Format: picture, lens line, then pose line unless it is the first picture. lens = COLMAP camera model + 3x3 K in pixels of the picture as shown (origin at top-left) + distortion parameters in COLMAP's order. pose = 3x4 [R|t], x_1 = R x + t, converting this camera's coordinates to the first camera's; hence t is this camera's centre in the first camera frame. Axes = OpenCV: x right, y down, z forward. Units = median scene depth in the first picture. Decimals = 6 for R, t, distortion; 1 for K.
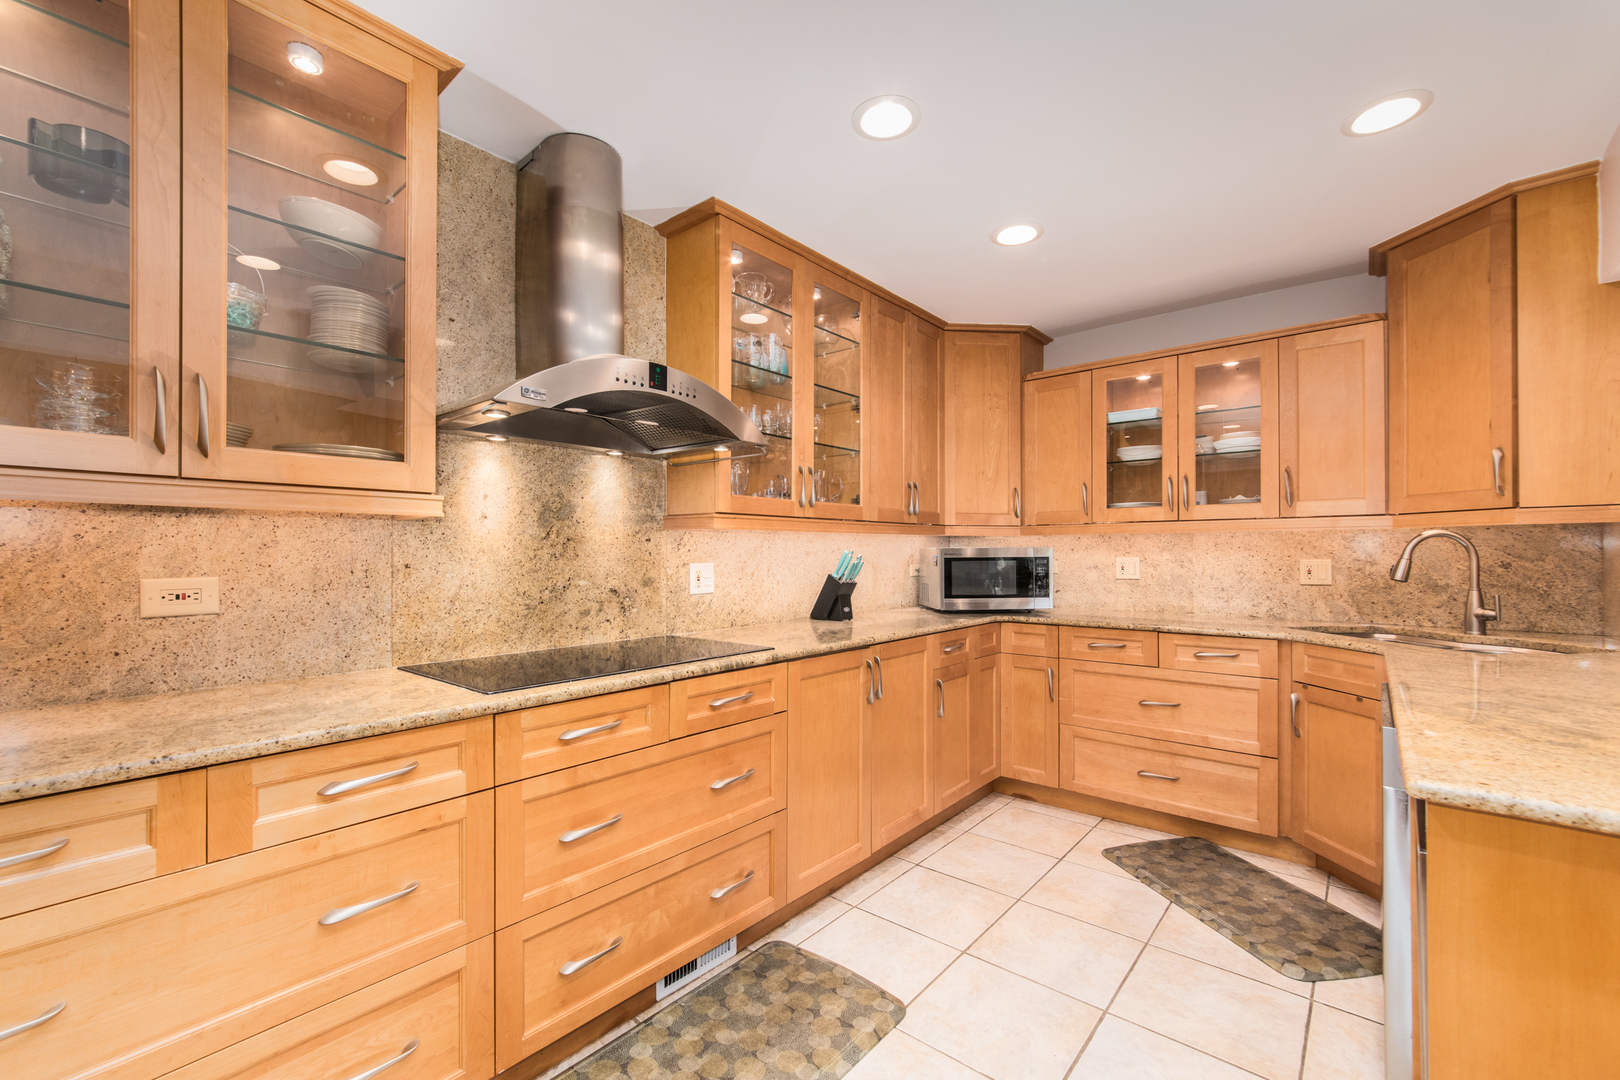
lens RADIAL K [[668.4, 0, 807.3], [0, 668.4, 550.4], [0, 0, 1]] dist [-0.003551, 0.000023]
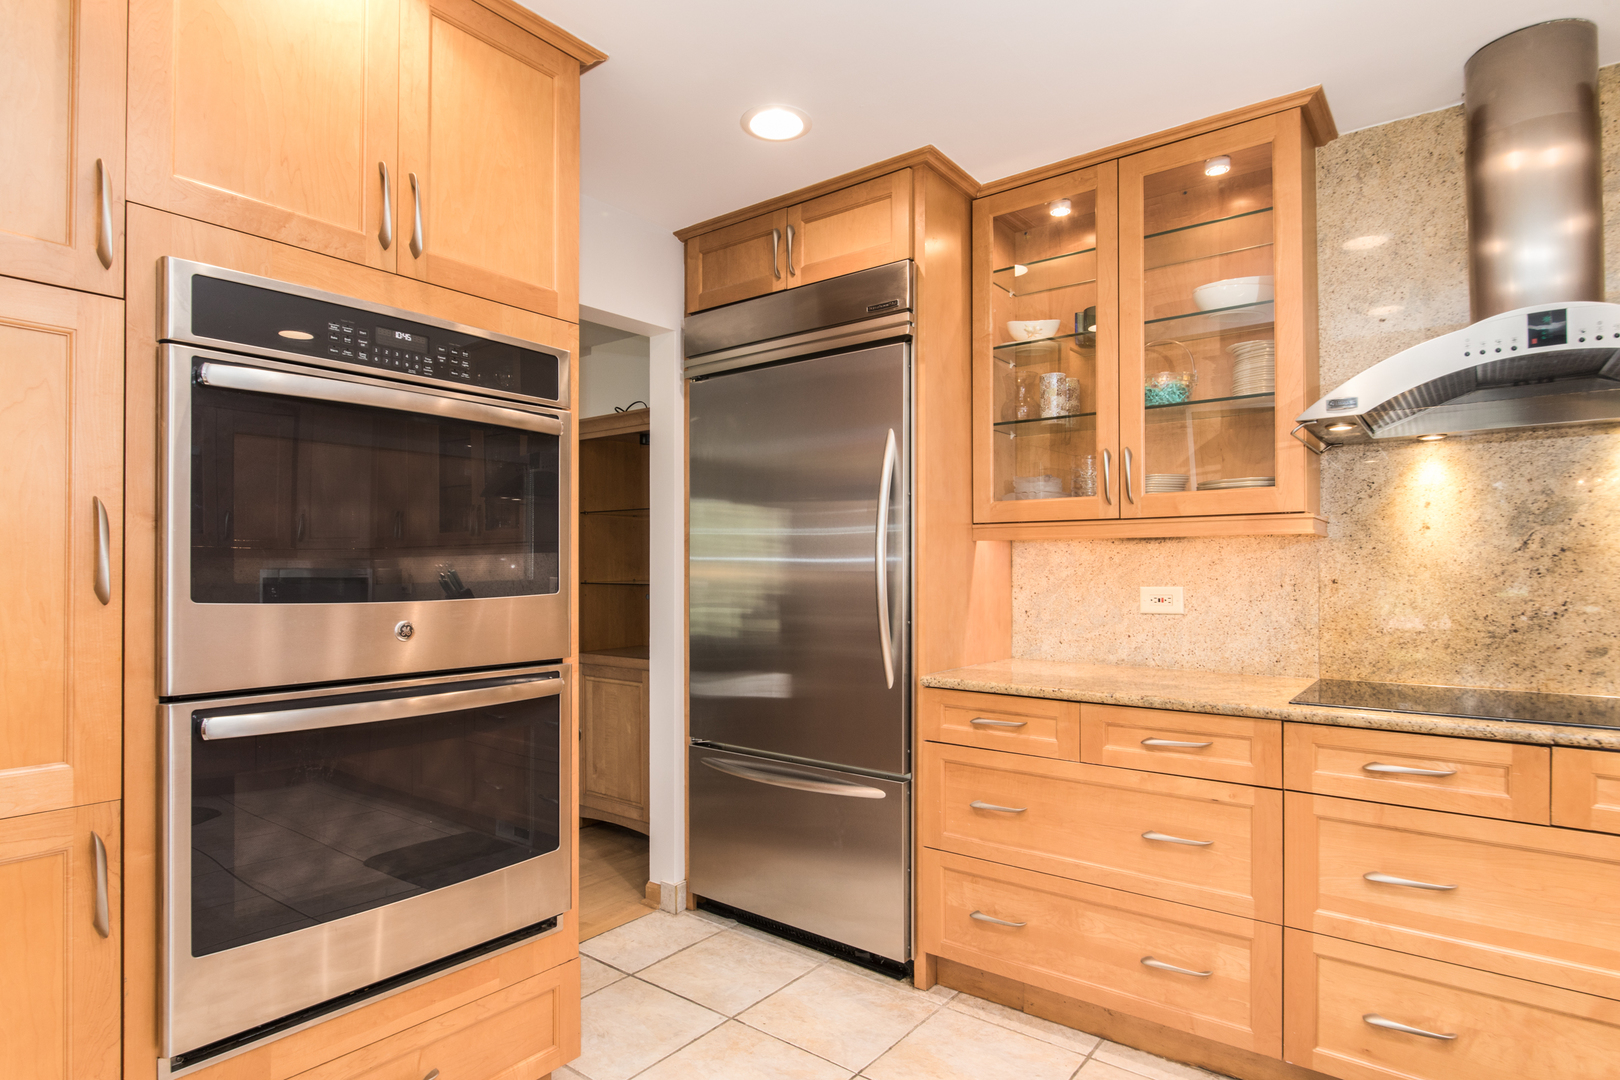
lens RADIAL K [[858.7, 0, 813.0], [0, 858.7, 563.3], [0, 0, 1]] dist [0.001043, 0.000466]
pose [[0.051343, -0.006247, -0.998662, 0.651004], [0.008089, 0.999950, -0.005840, -0.002798], [0.998648, -0.007778, 0.051391, 0.140215]]
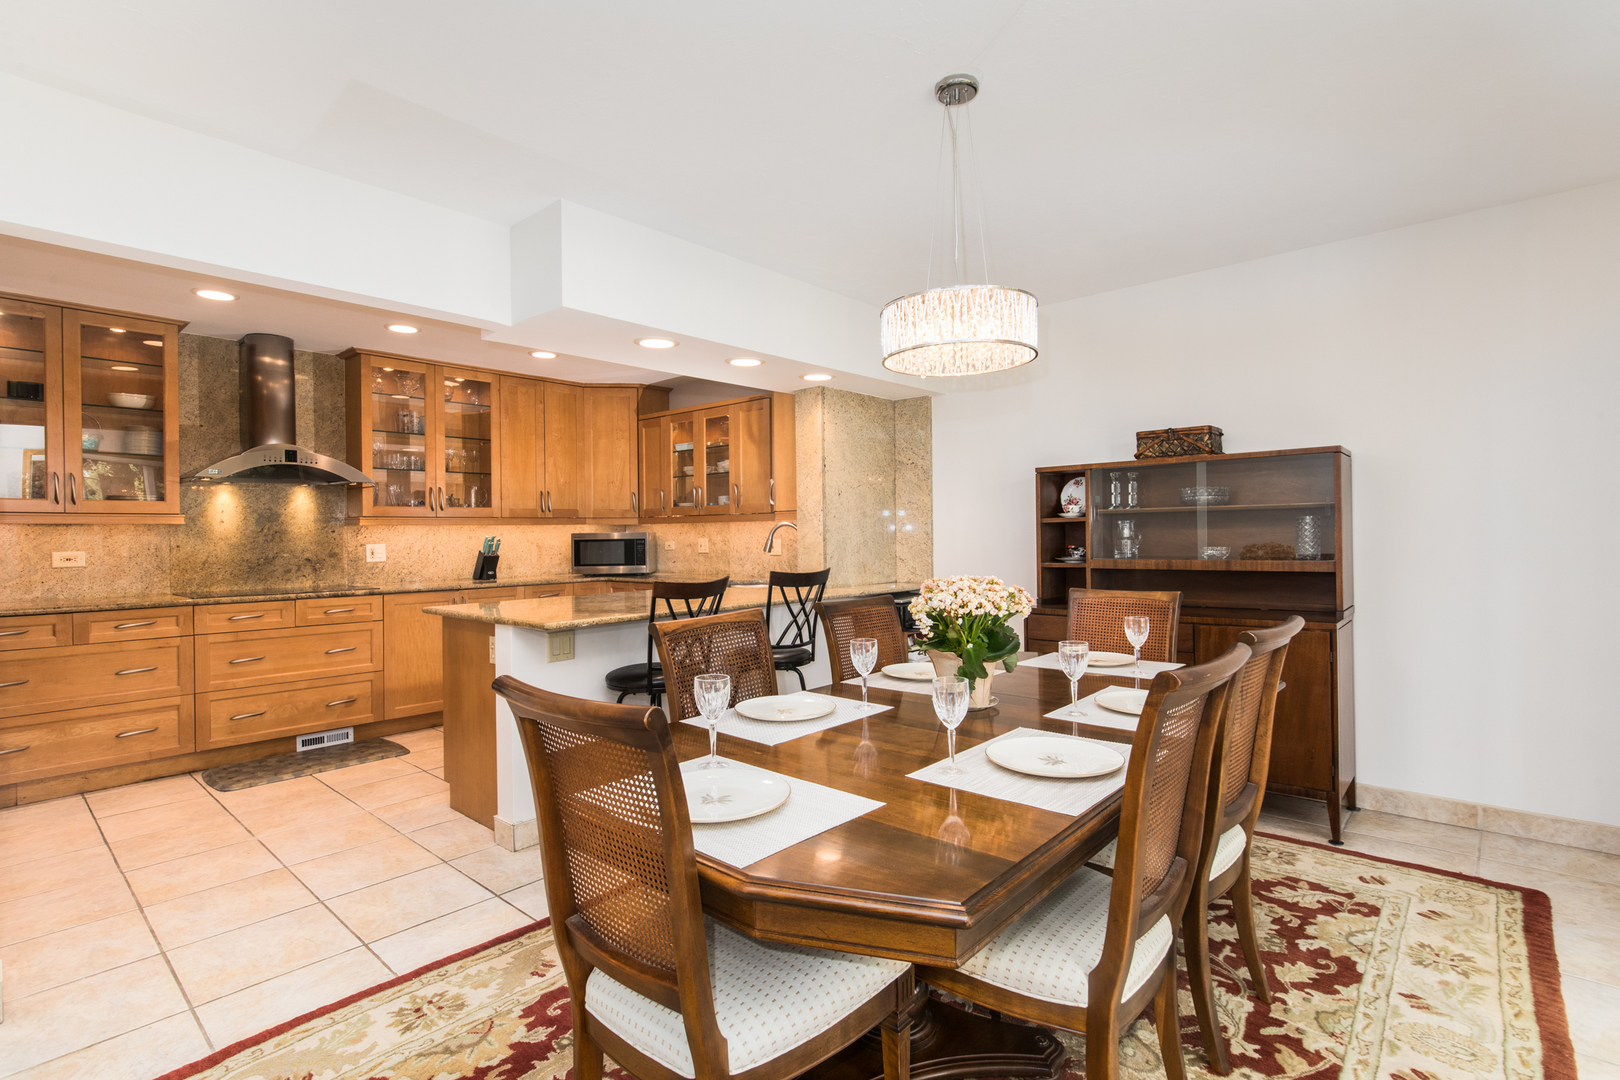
lens RADIAL K [[772.9, 0, 811.5], [0, 772.9, 538.1], [0, 0, 1]] dist [-0.002623, 0.000508]
pose [[0.999723, -0.010177, -0.021243, 1.423620], [0.010356, 0.999912, 0.008336, -0.002677], [0.021156, -0.008553, 0.999740, -1.364980]]
